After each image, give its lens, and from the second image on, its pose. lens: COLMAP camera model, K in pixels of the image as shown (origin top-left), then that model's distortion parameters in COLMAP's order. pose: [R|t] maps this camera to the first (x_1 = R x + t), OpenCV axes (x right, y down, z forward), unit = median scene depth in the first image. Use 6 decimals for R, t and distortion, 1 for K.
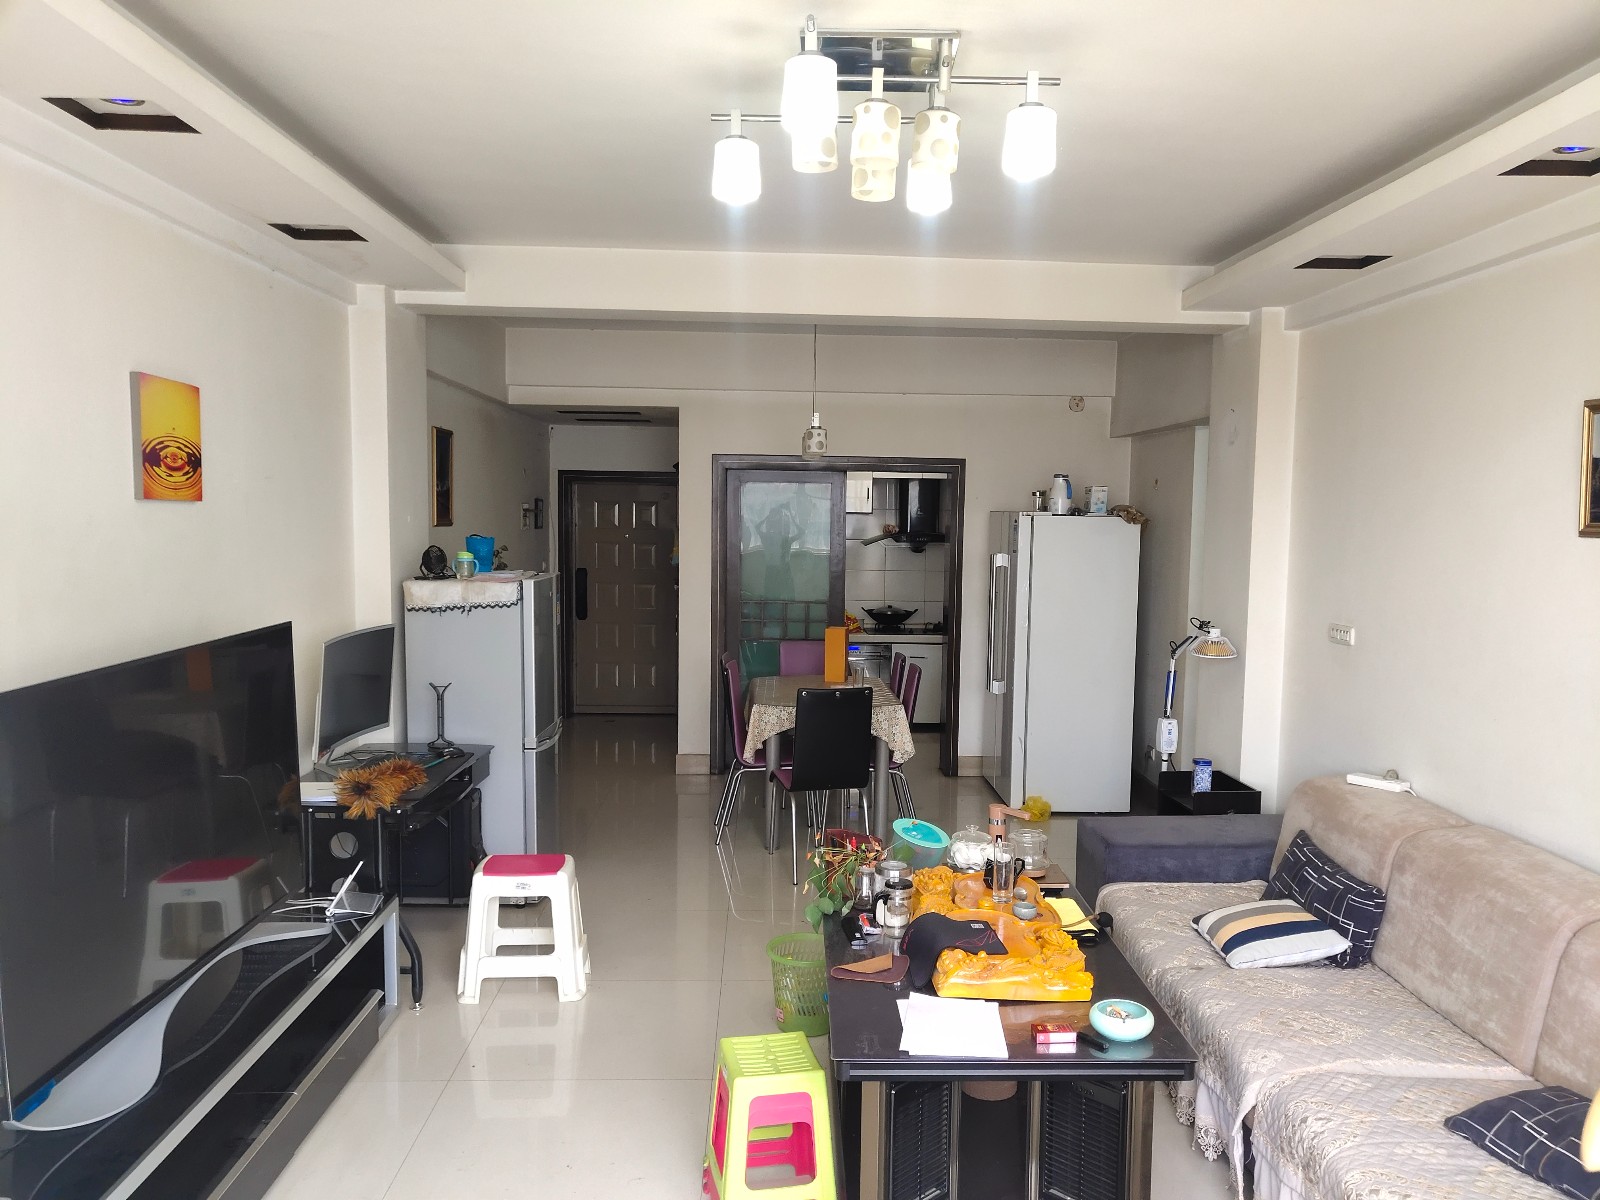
lens RADIAL K [[1248.5, 0, 803.2], [0, 1248.5, 659.7], [0, 0, 1]] dist [0.006278, 0.004275]
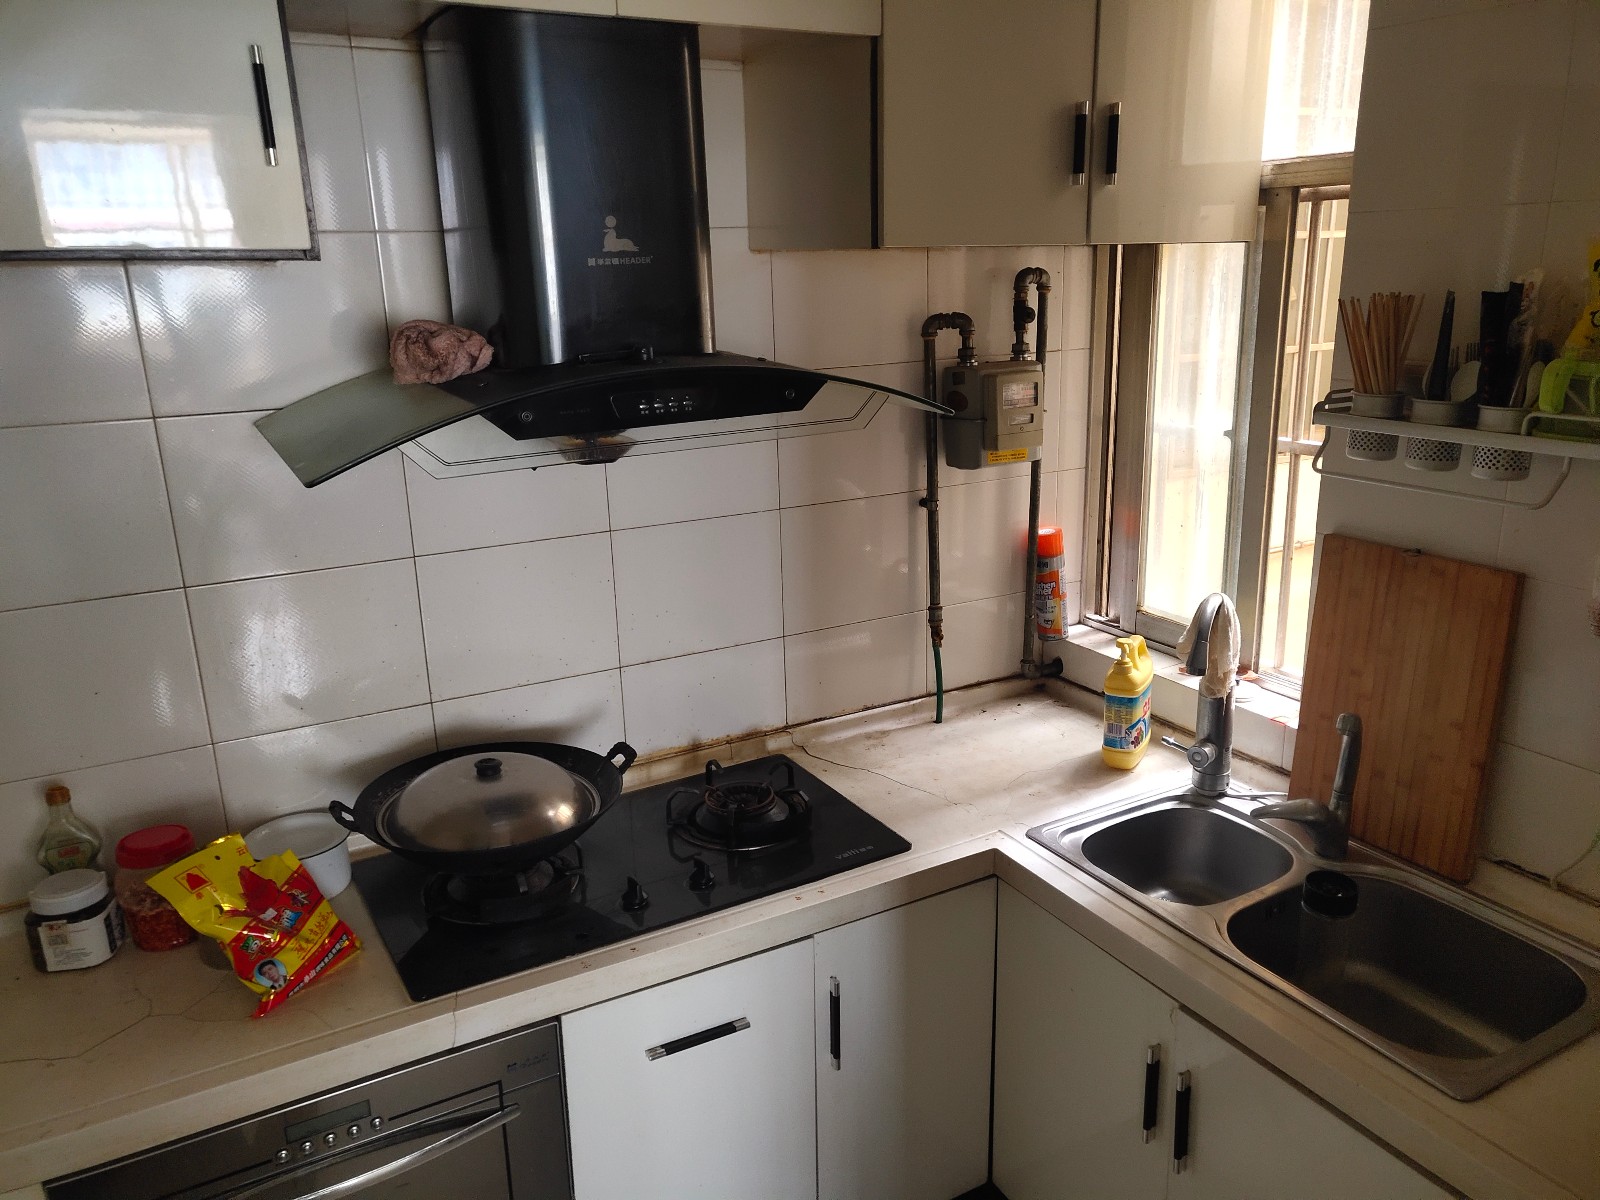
lens RADIAL K [[1191.3, 0, 831.8], [0, 1191.3, 603.4], [0, 0, 1]] dist [-0.003646, -0.001296]
pose [[0.866128, -0.168303, 0.470634, 0.042543], [0.088520, 0.978370, 0.186966, -0.117320], [-0.491921, -0.120276, 0.862292, 1.013852]]
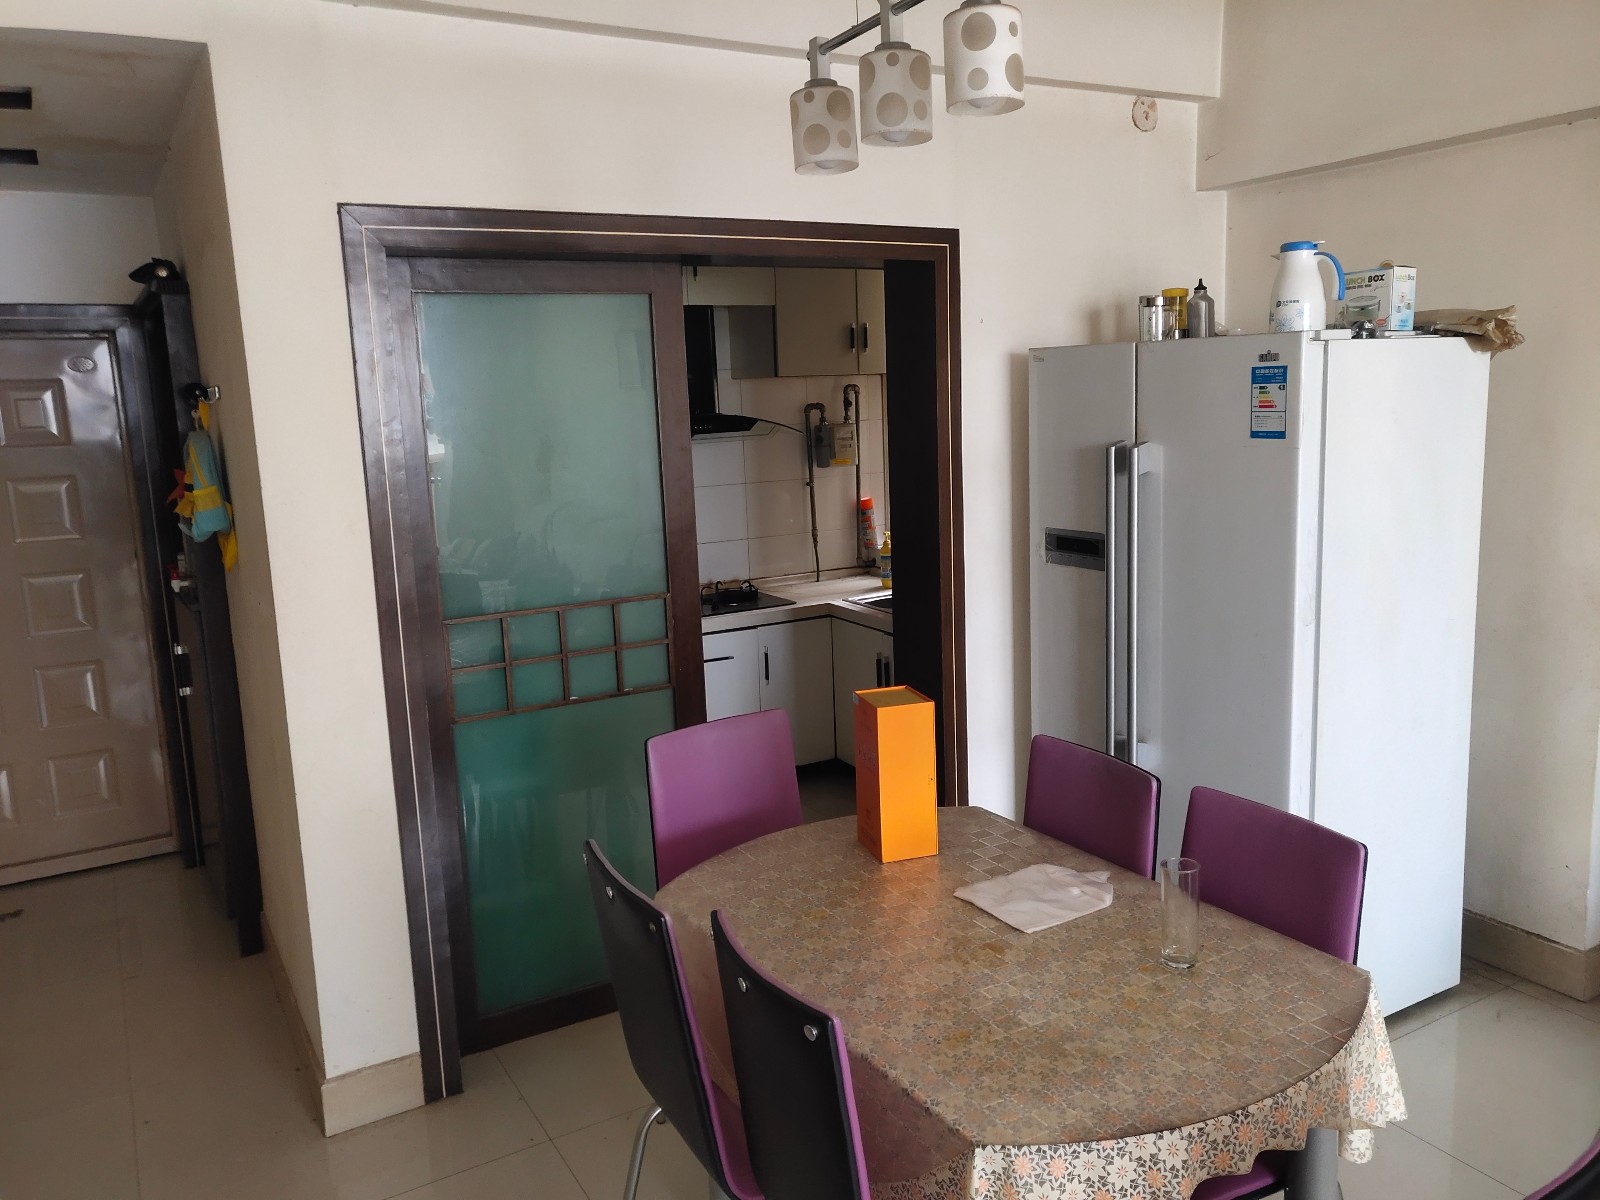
lens RADIAL K [[1212.3, 0, 800.0], [0, 1212.3, 600.0], [0, 0, 1]] dist [0.011064, 0.004738]
pose [[0.872454, -0.128245, 0.471569, -0.132371], [0.106808, 0.991663, 0.072081, -0.070130], [-0.476882, -0.012520, 0.878878, 0.656163]]
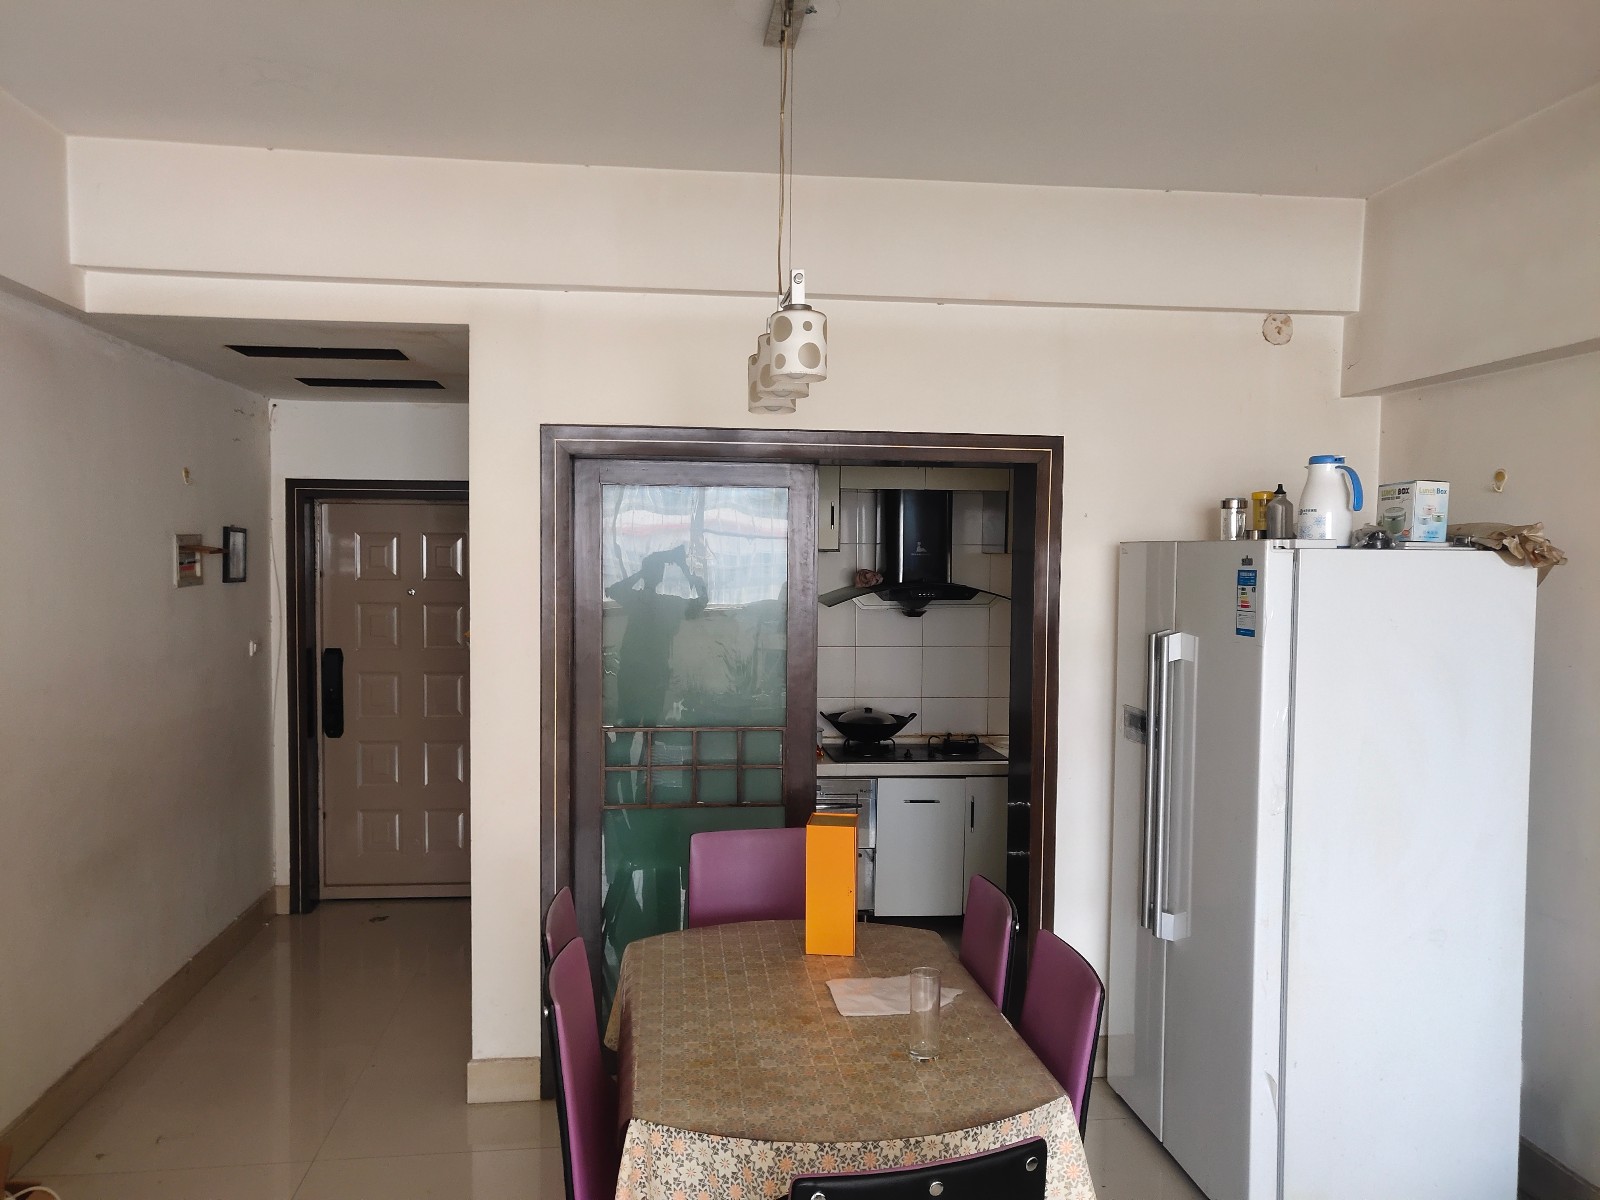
lens RADIAL K [[1212.1, 0, 797.3], [0, 1212.1, 628.3], [0, 0, 1]] dist [0.001074, -0.001100]
pose [[0.995520, -0.010319, 0.093988, -0.019893], [0.015792, 0.998211, -0.057670, -0.059583], [-0.093225, 0.058895, 0.993902, 0.539783]]
